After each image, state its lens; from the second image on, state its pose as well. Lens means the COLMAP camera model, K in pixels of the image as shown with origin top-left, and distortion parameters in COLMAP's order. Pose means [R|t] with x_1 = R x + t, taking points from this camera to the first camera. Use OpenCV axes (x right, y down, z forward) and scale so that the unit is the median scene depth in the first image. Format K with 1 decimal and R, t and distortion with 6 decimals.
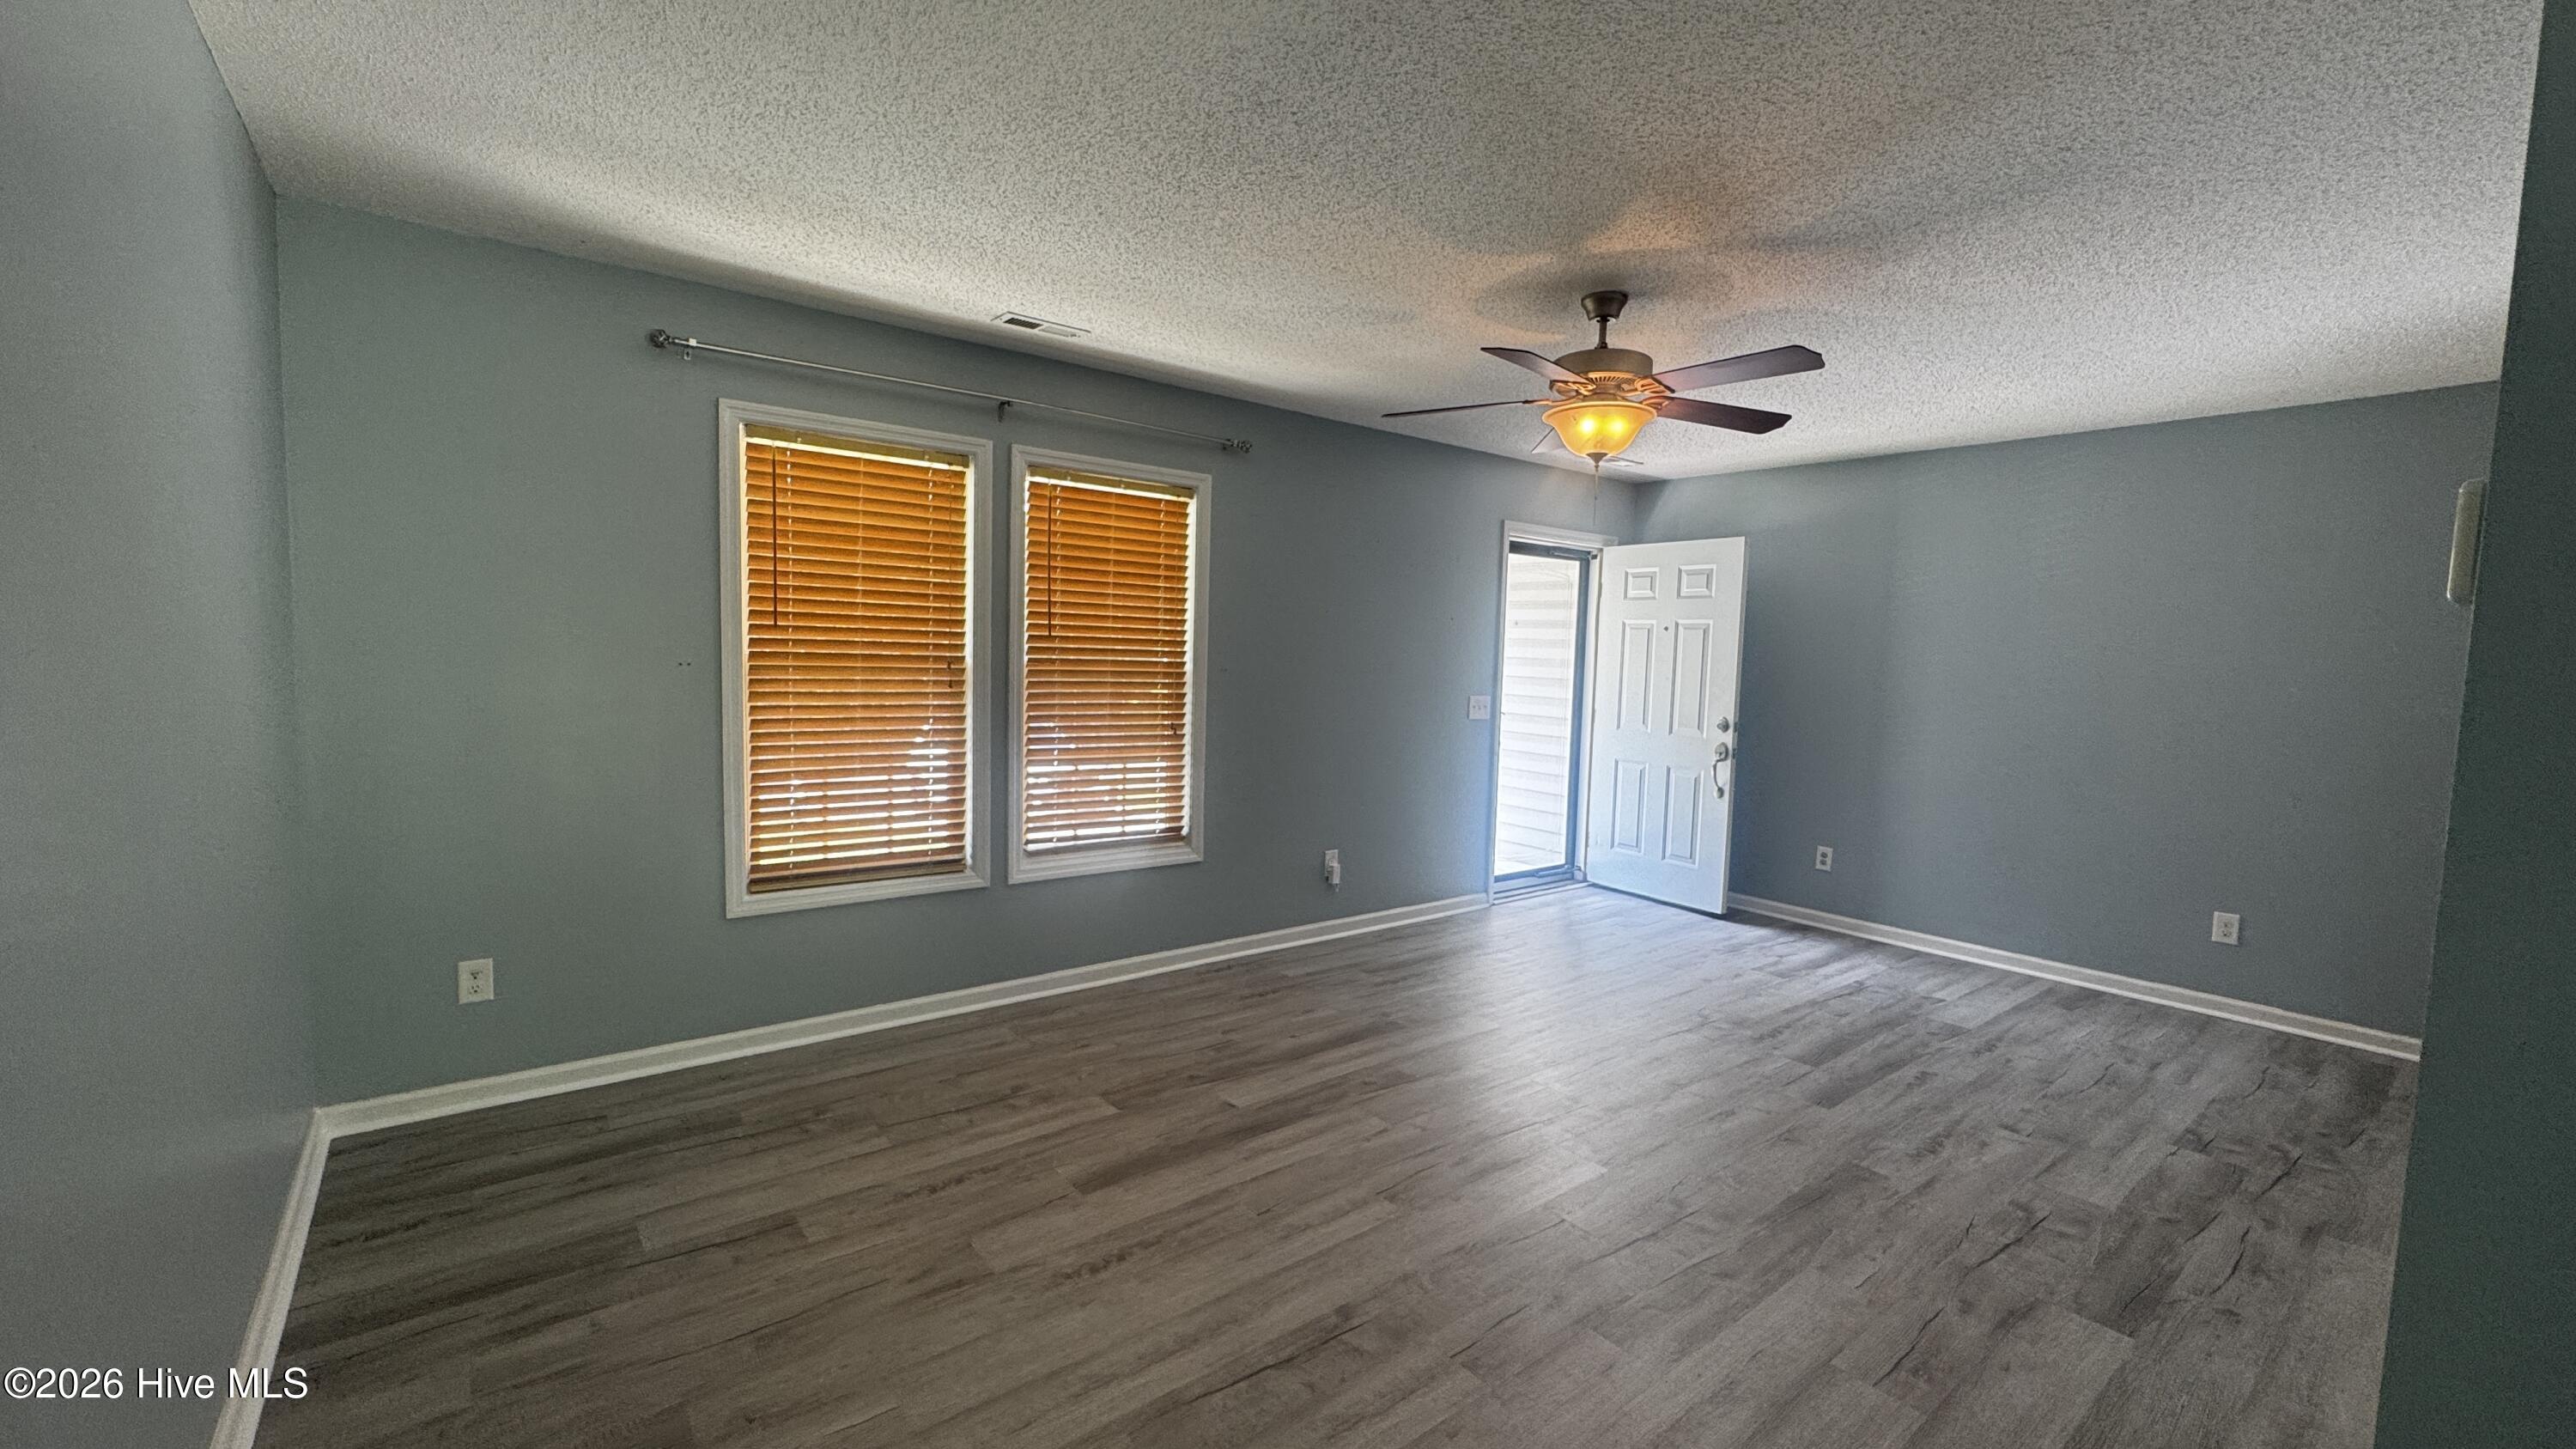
lens RADIAL K [[1029.4, 0, 1286.4], [0, 1029.4, 723.9], [0, 0, 1]] dist [-0.004312, -0.000214]
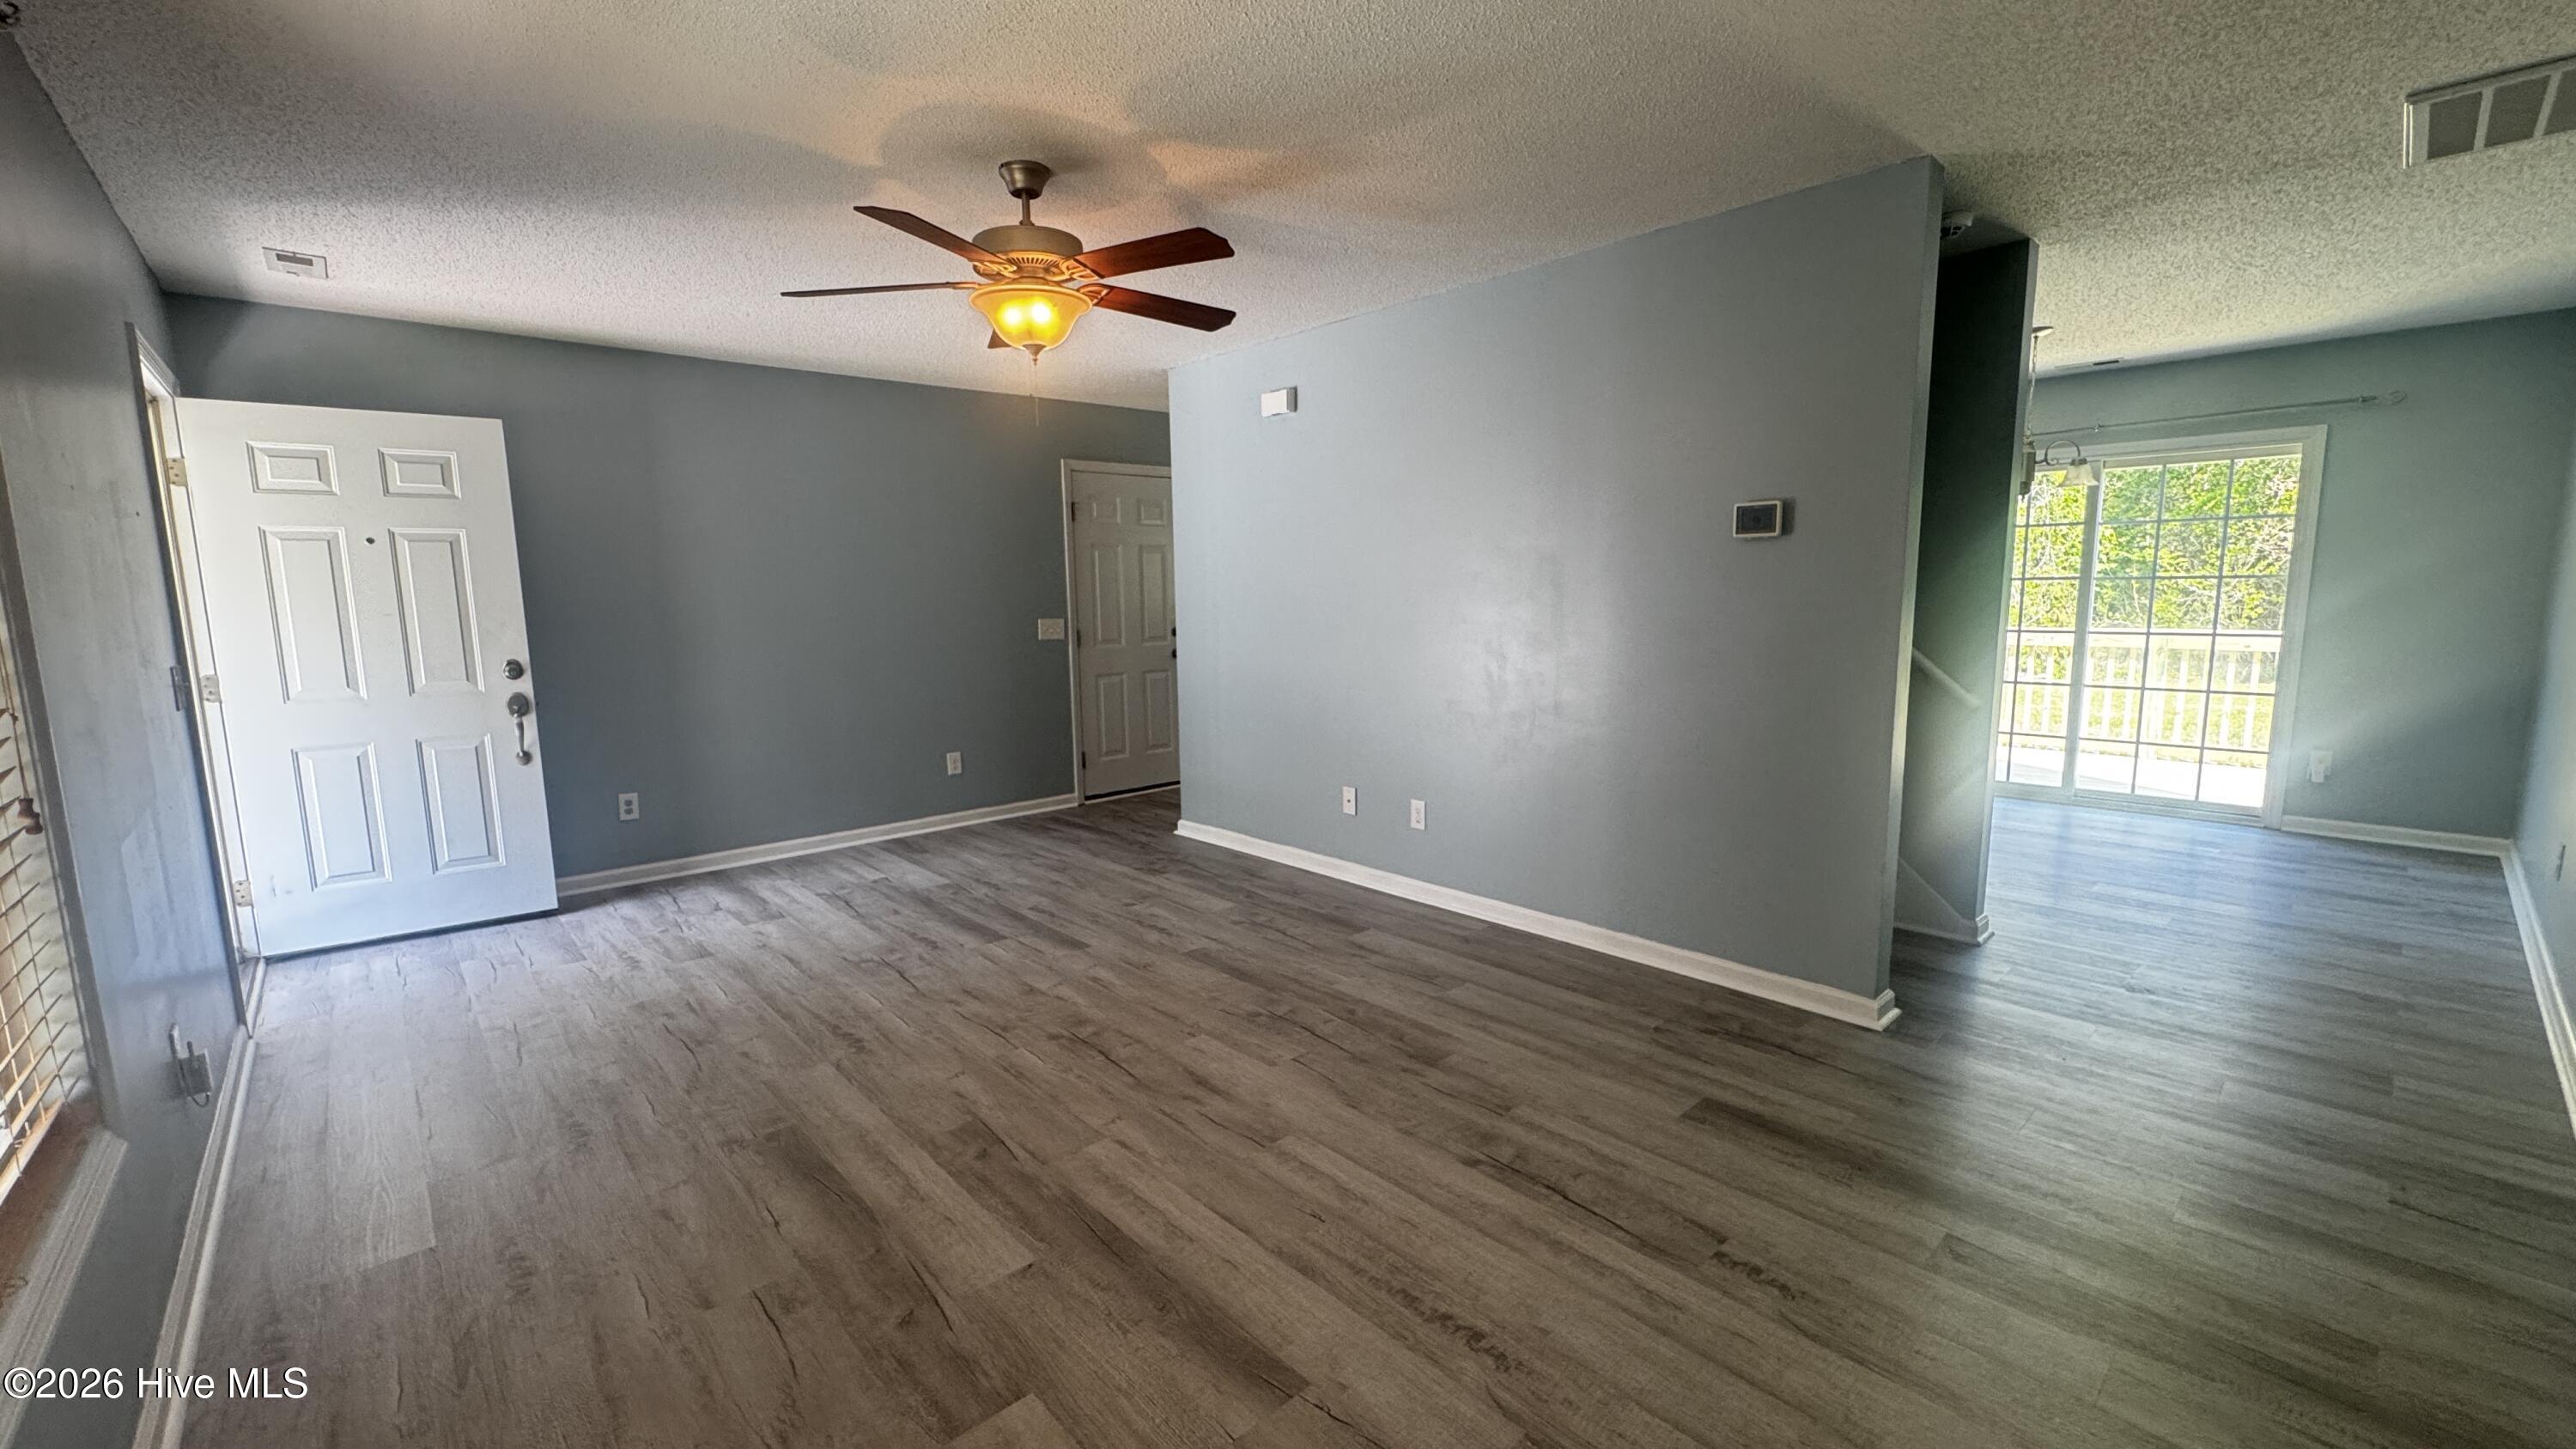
lens RADIAL K [[1029.4, 0, 1285.2], [0, 1029.4, 725.0], [0, 0, 1]] dist [-0.004312, -0.000214]
pose [[-0.069924, -0.161046, 0.984467, -0.556807], [0.087133, 0.982124, 0.166851, -0.053411], [-0.993740, 0.097446, -0.054641, 0.718442]]
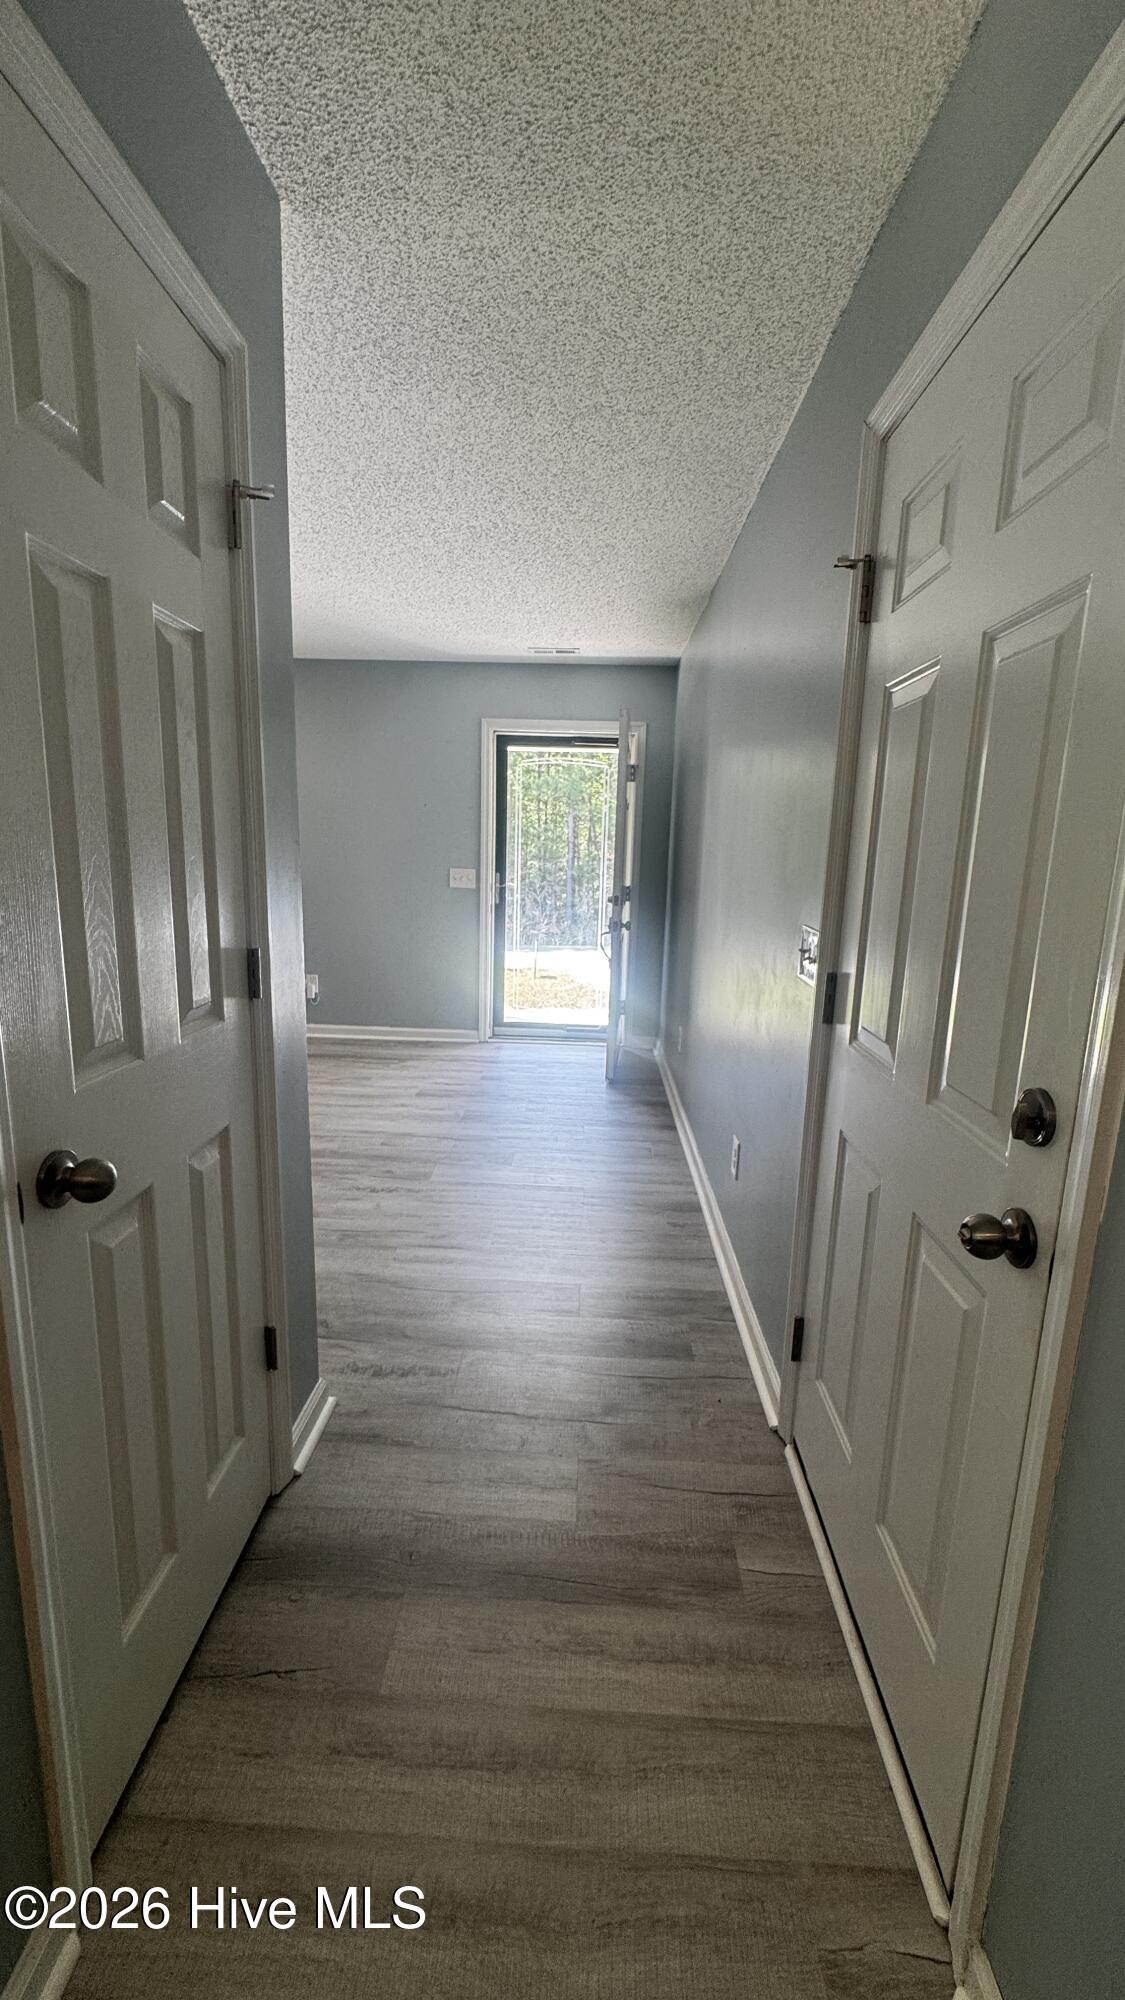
lens RADIAL K [[799.1, 0, 554.3], [0, 799.1, 995.8], [0, 0, 1]] dist [-0.004312, -0.000214]
pose [[0.751739, 0.117199, -0.648963, 1.408167], [-0.039092, 0.990270, 0.133554, -0.016107], [0.658301, -0.075028, 0.749006, 0.511343]]
